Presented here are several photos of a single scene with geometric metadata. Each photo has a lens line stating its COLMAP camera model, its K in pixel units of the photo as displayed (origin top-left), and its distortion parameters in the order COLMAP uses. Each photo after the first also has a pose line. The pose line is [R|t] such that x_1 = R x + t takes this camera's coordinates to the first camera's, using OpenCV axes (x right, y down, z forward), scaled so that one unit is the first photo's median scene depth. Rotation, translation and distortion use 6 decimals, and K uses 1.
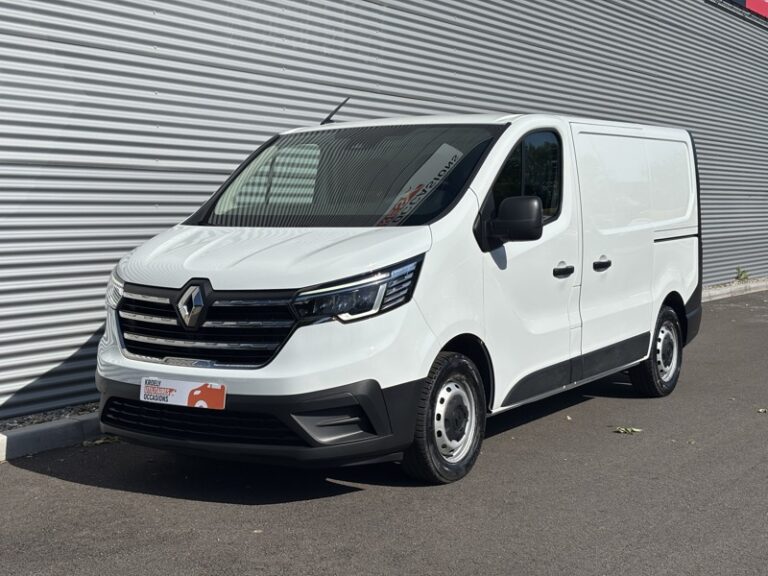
lens RADIAL K [[1172.6, 0, 384.0], [0, 1172.6, 288.0], [0, 0, 1]] dist [0.107586, -0.030338]
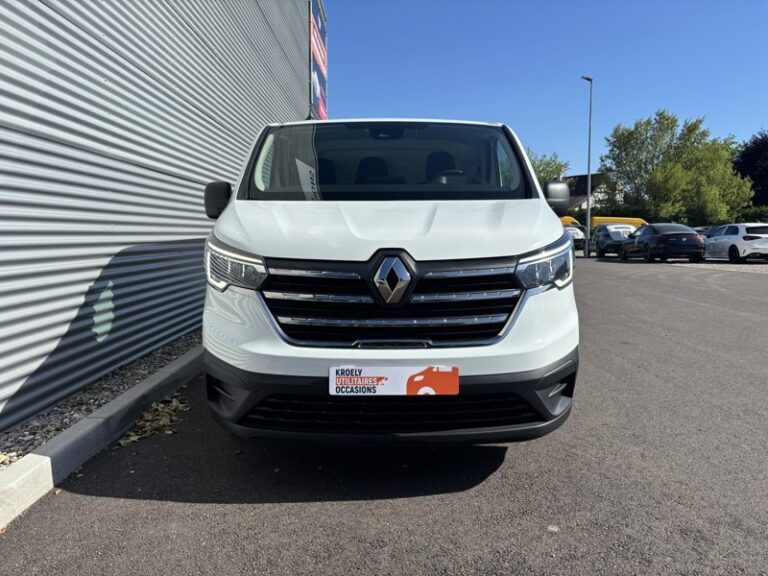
lens RADIAL K [[595.7, 0, 362.7], [0, 595.7, 300.5], [0, 0, 1]] dist [0.030869, -0.008594]
pose [[0.841237, -0.060510, 0.537270, -0.425098], [0.037487, 0.997854, 0.053686, 0.006282], [-0.539366, -0.025022, 0.841700, 0.649872]]
